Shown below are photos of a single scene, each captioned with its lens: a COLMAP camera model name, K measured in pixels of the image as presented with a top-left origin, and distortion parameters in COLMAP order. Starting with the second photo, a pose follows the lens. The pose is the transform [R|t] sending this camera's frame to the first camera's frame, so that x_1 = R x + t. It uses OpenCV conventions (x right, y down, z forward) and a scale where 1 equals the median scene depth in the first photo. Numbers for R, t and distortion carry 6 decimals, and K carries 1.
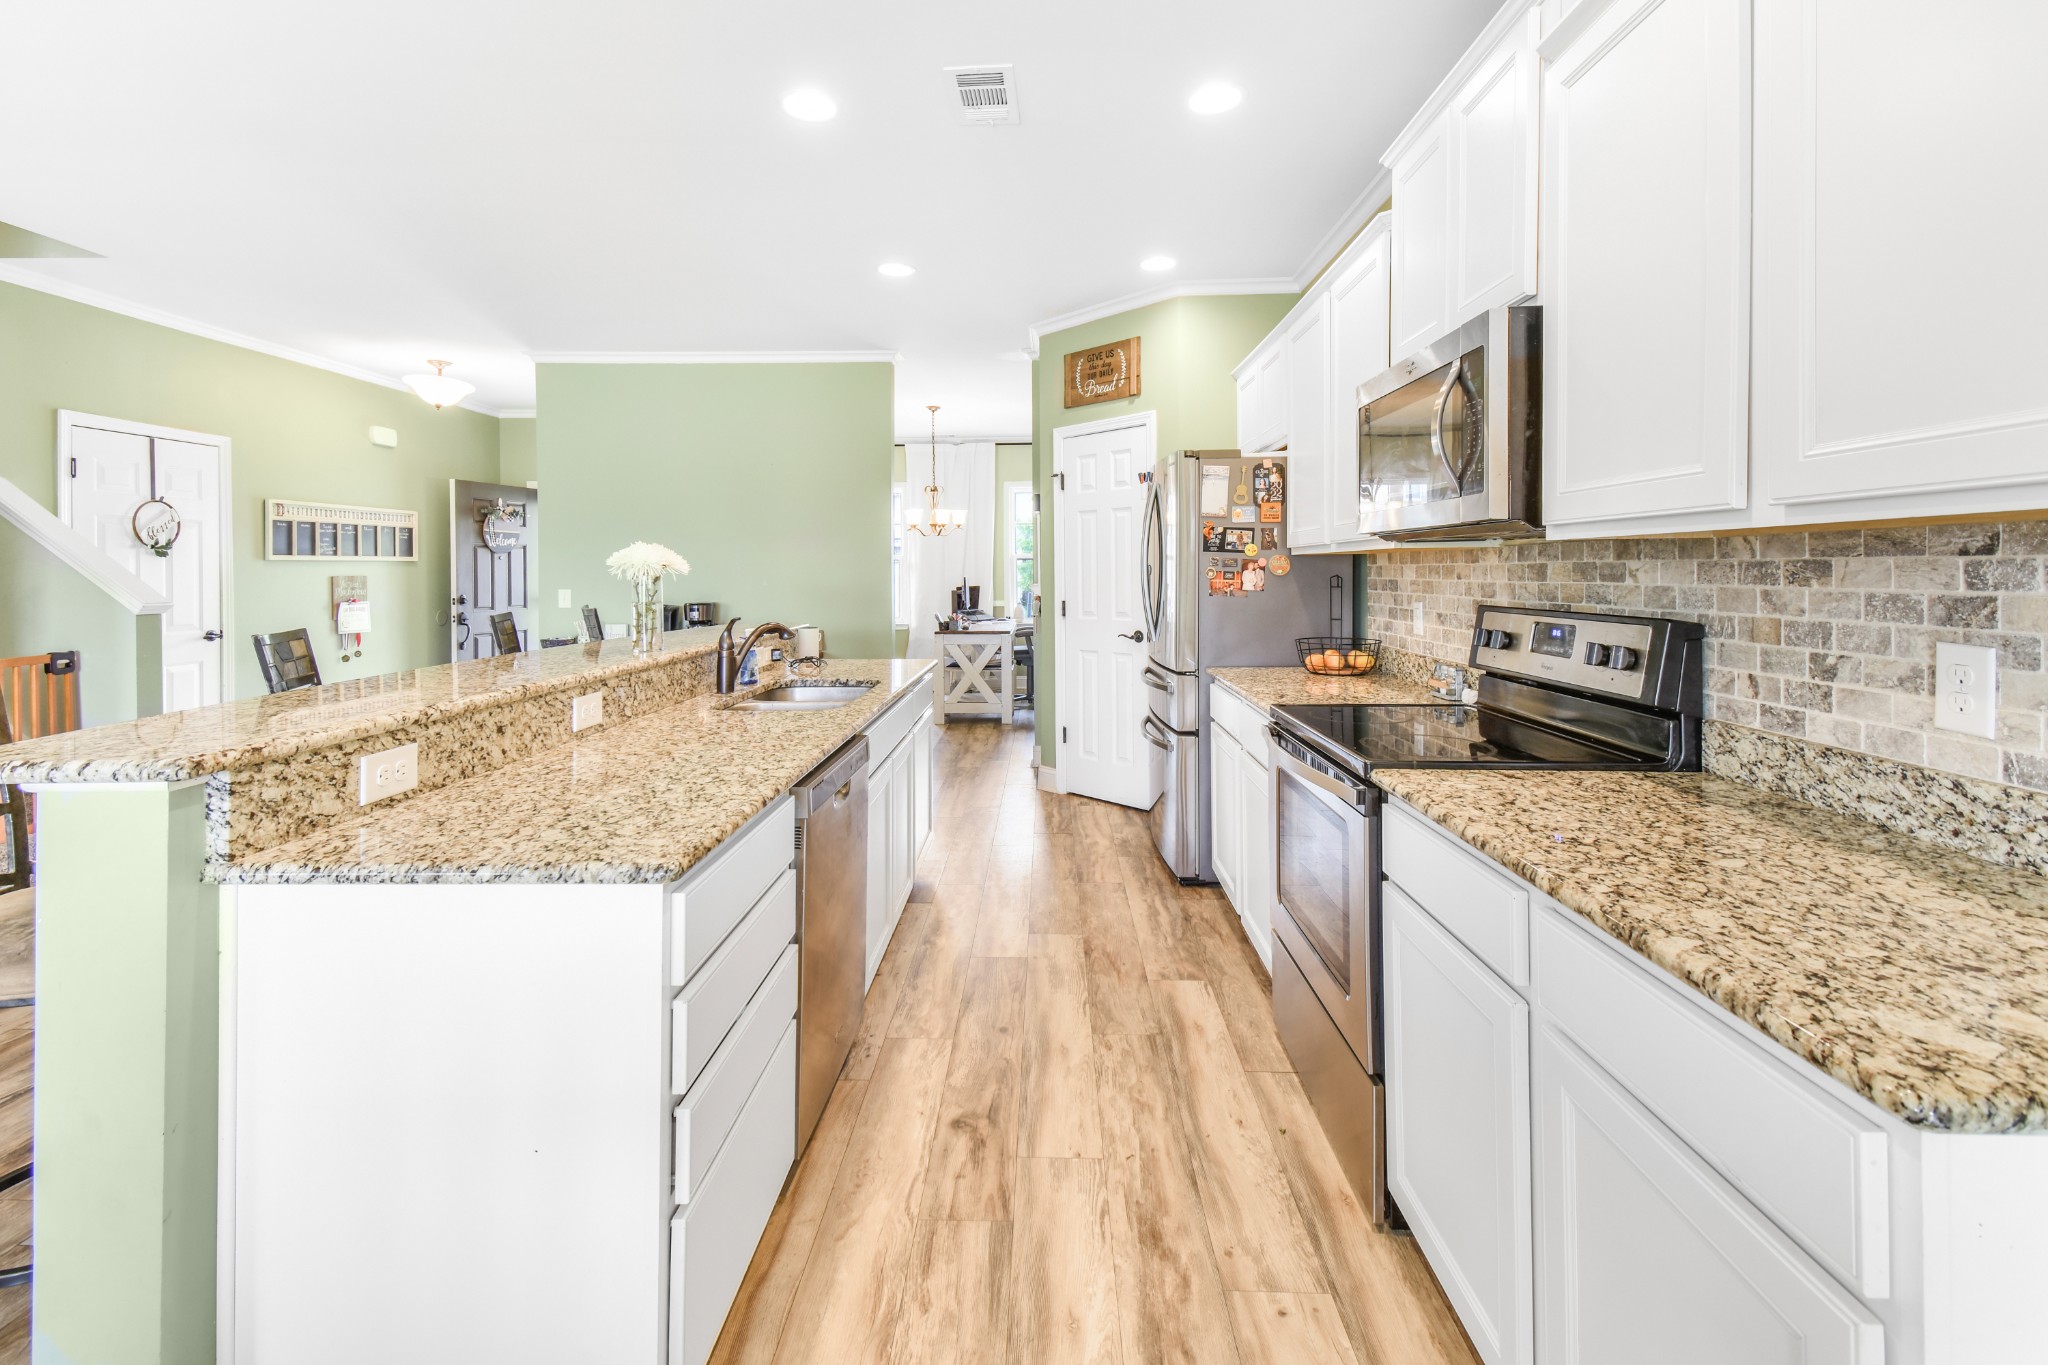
lens RADIAL K [[898.1, 0, 1012.4], [0, 898.1, 573.0], [0, 0, 1]] dist [0.040321, -0.000348]
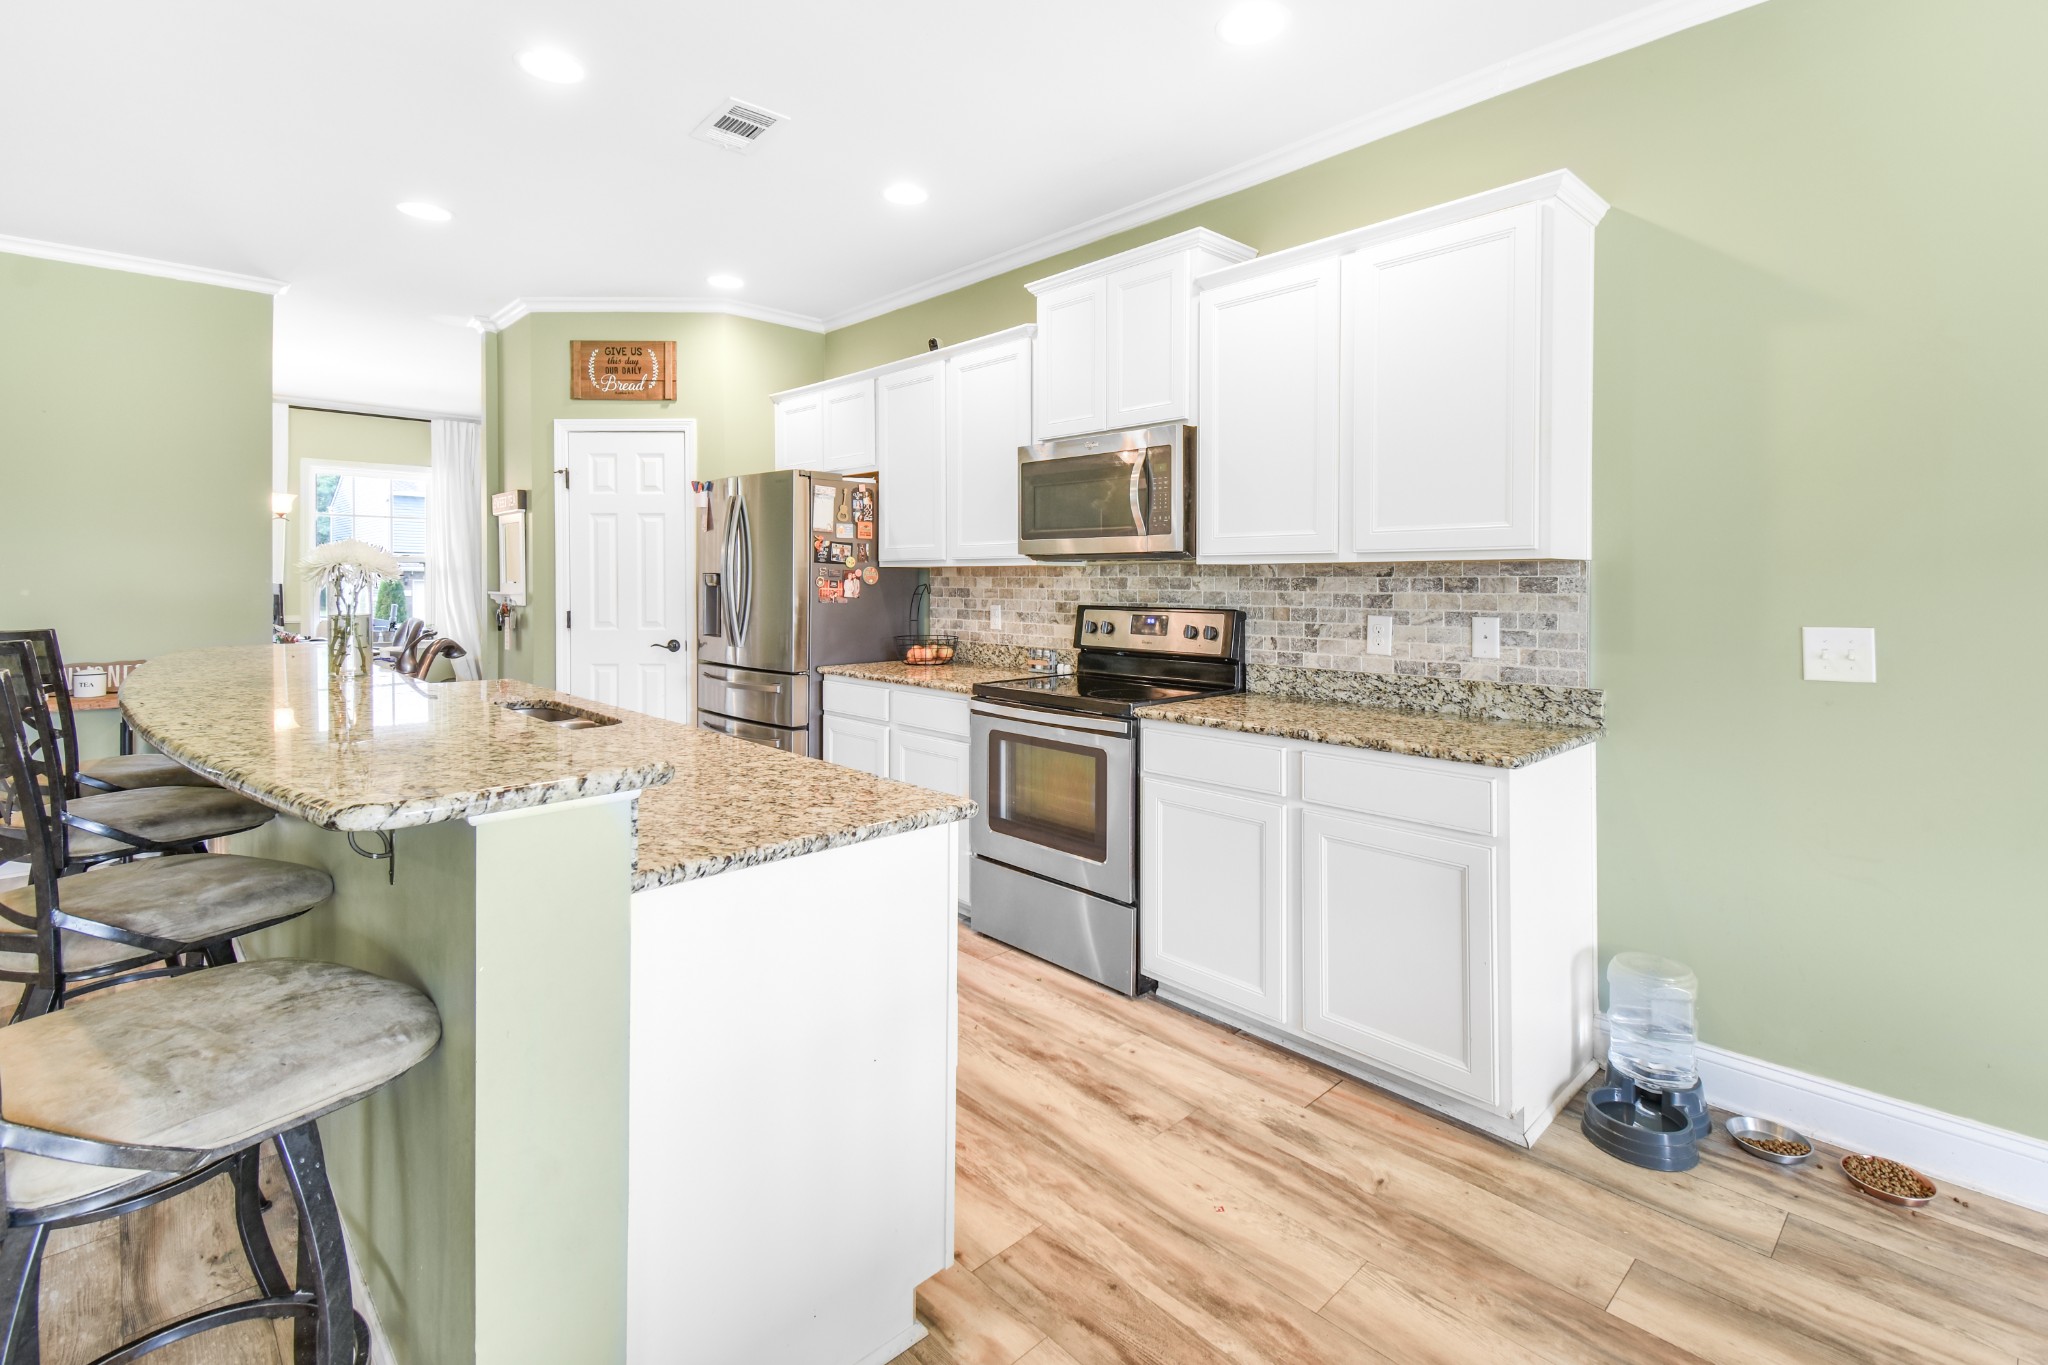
lens RADIAL K [[953.3, 0, 1023.8], [0, 953.3, 579.3], [0, 0, 1]] dist [0.039264, -0.014630]
pose [[0.698861, 0.008526, 0.715206, -0.500711], [-0.005987, 0.999964, -0.006070, 0.002476], [-0.715232, -0.000040, 0.698887, -0.007997]]
